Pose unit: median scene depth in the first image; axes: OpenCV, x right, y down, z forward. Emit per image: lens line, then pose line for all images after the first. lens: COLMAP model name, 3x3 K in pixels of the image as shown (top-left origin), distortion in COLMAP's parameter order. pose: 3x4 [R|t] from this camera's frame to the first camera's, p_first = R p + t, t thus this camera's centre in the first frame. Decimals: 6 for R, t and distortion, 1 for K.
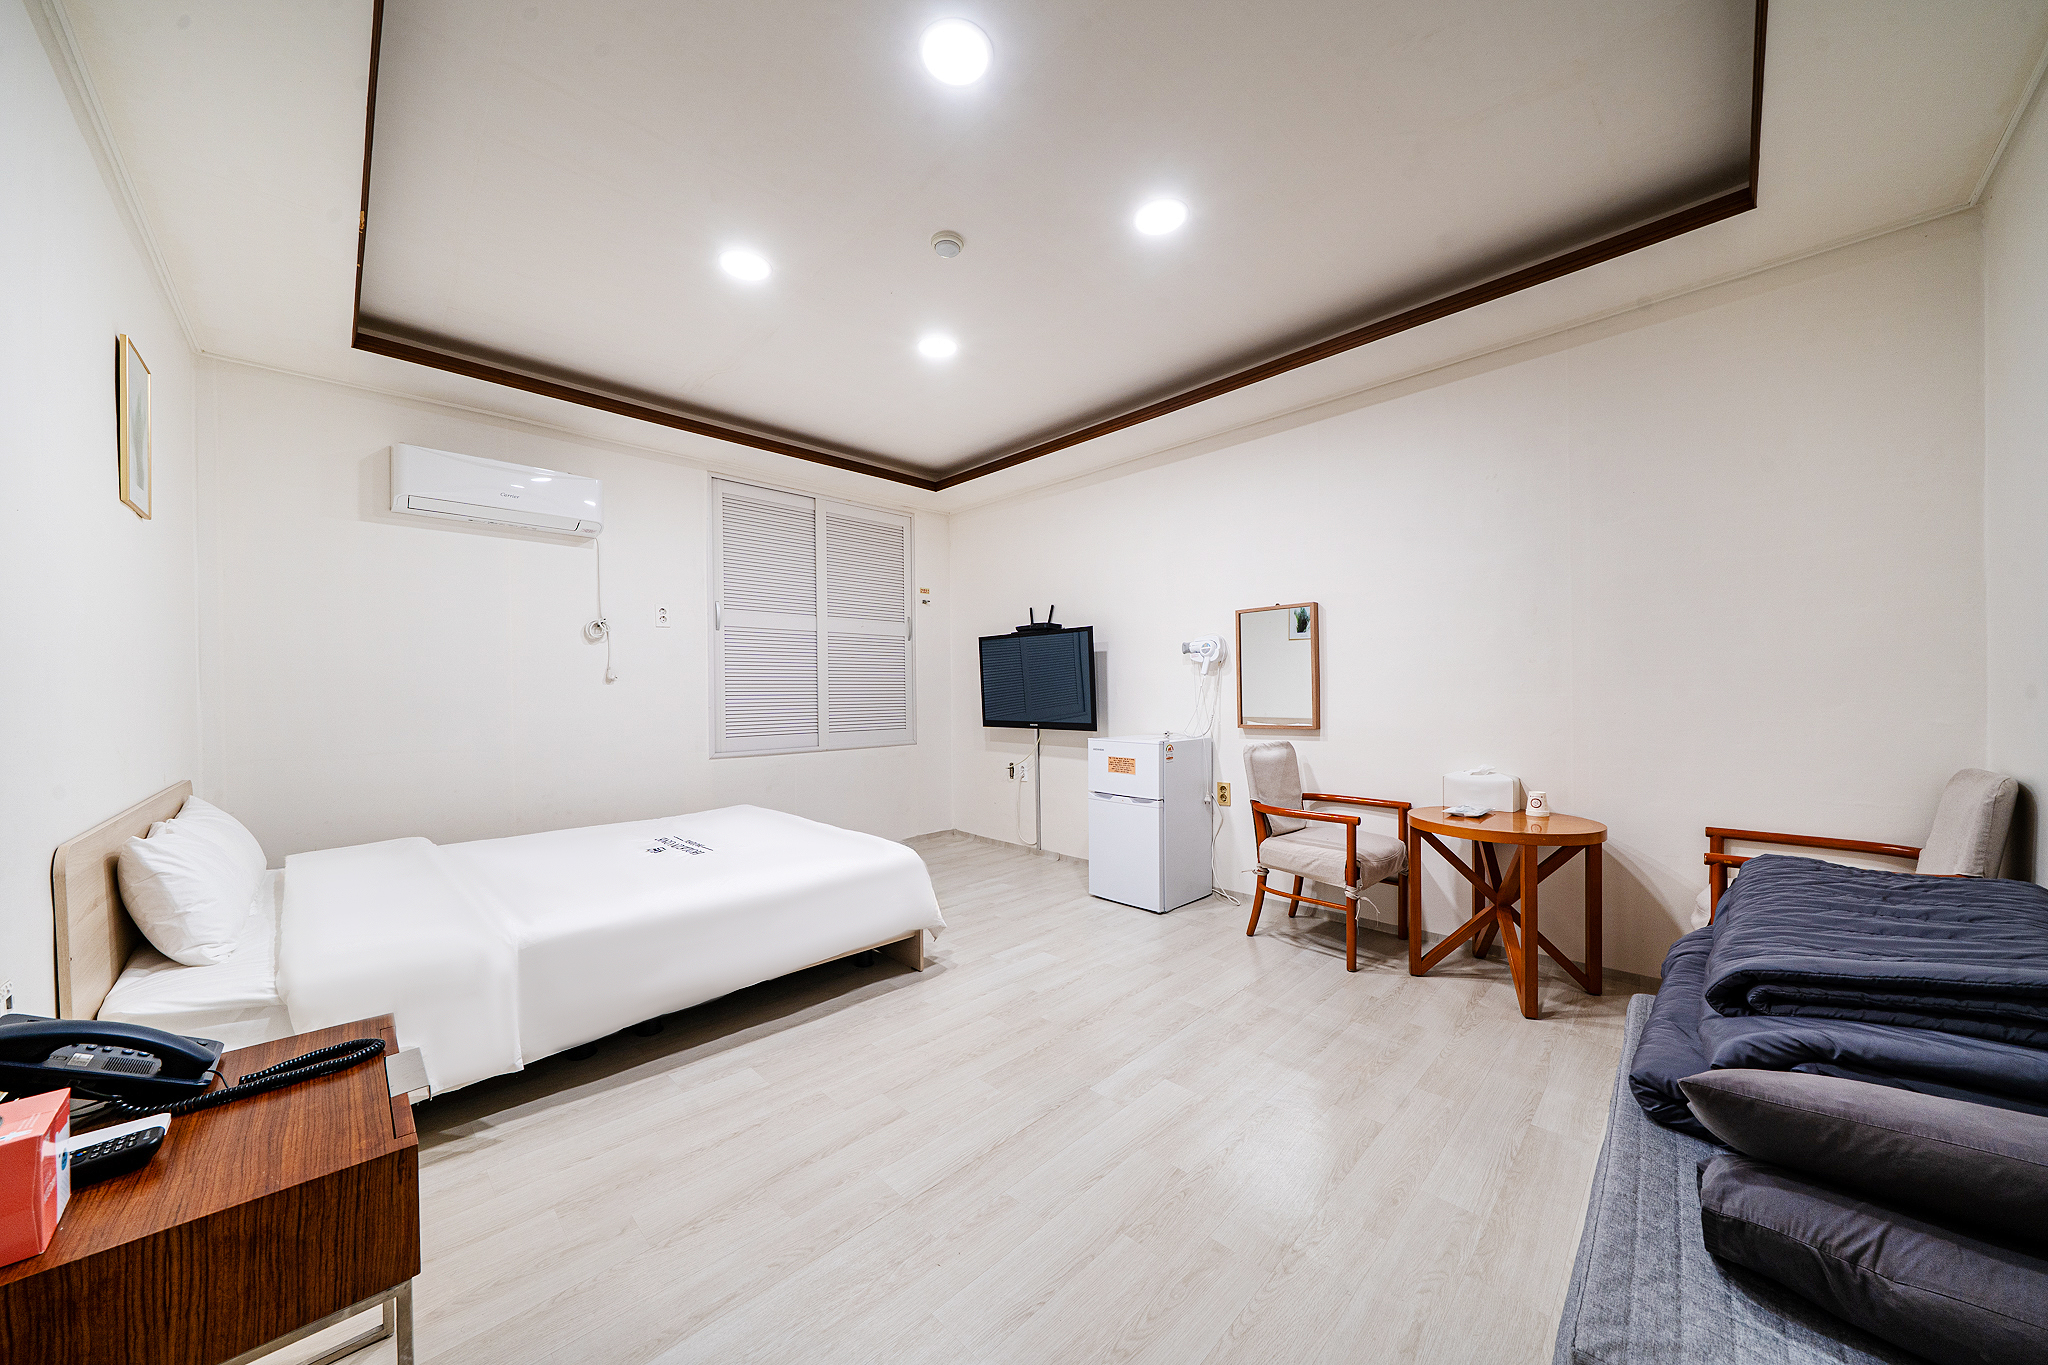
lens RADIAL K [[689.2, 0, 994.4], [0, 689.2, 691.1], [0, 0, 1]] dist [0.007630, 0.000029]
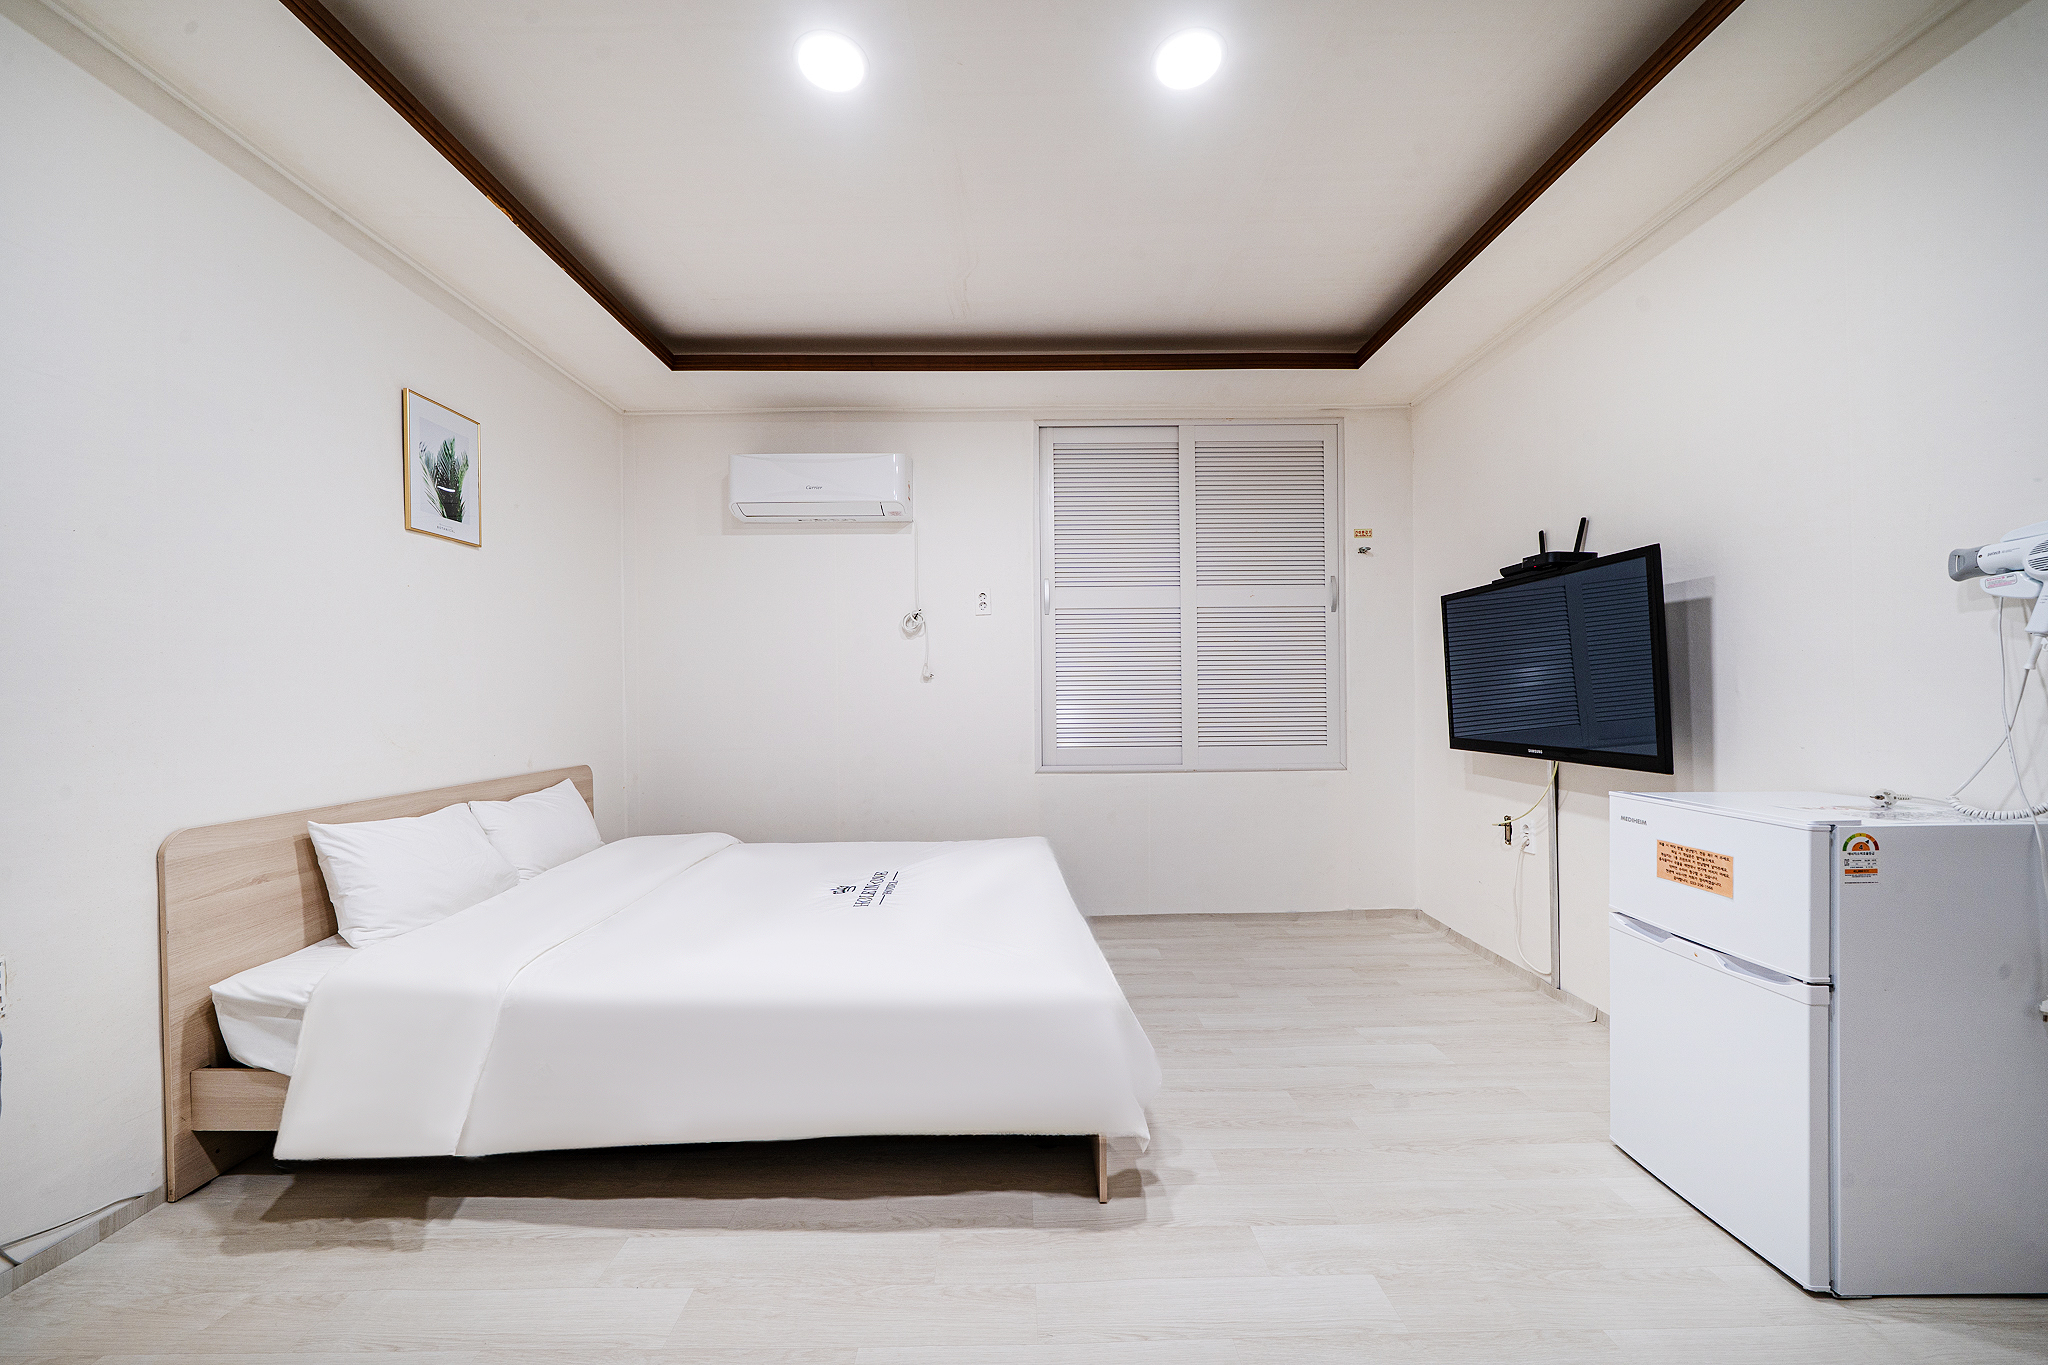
lens RADIAL K [[724.5, 0, 1024.4], [0, 724.5, 695.1], [0, 0, 1]] dist [-0.000749, -0.000038]
pose [[0.738238, 0.000980, -0.674540, 0.150198], [0.003939, 0.999976, 0.005764, 0.001387], [0.674529, -0.006912, 0.738216, 0.346691]]
